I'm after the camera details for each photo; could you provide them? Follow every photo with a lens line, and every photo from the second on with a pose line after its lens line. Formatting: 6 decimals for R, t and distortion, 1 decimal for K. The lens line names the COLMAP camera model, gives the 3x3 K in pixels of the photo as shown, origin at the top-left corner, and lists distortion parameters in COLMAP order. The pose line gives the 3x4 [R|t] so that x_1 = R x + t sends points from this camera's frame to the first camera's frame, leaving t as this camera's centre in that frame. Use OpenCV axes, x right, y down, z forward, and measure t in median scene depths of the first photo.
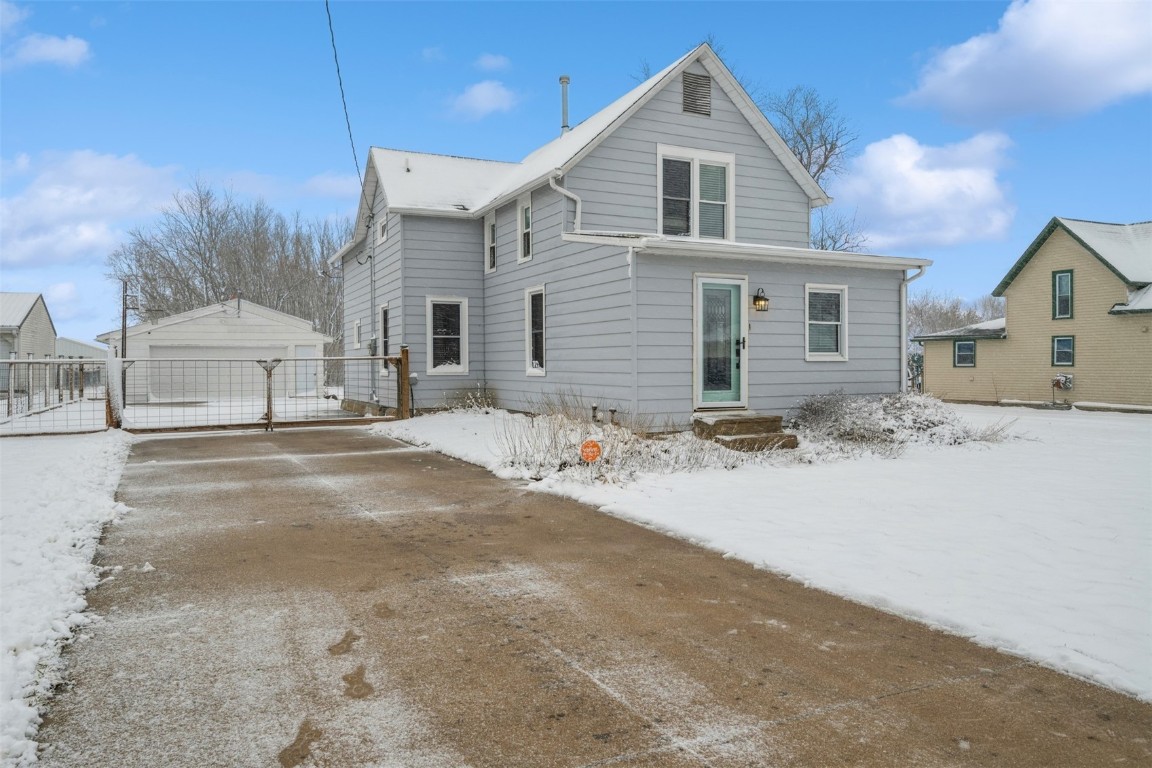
lens RADIAL K [[773.5, 0, 569.9], [0, 773.5, 361.1], [0, 0, 1]] dist [0.002530, -0.000342]
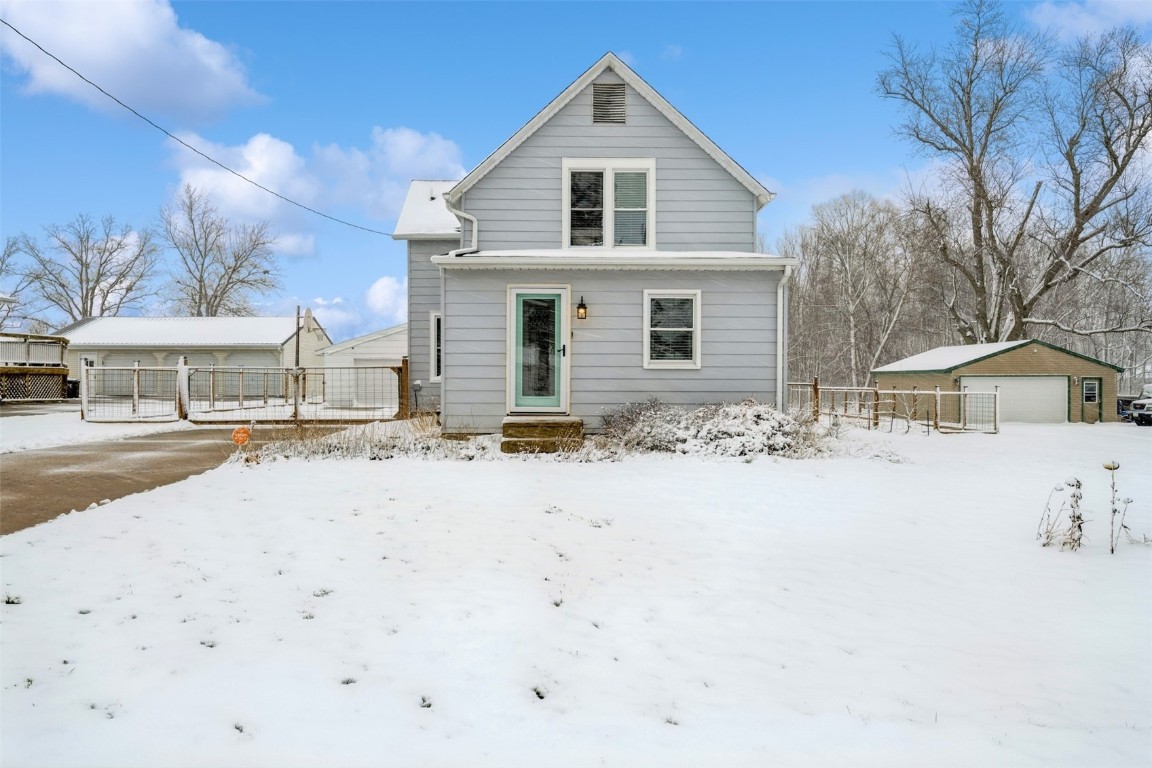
lens RADIAL K [[819.0, 0, 575.7], [0, 819.0, 384.6], [0, 0, 1]] dist [-0.003649, 0.001673]
pose [[0.909474, 0.009941, -0.415641, 0.571015], [-0.006285, 0.999929, 0.010165, 0.008844], [0.415713, -0.006633, 0.909472, 0.014826]]
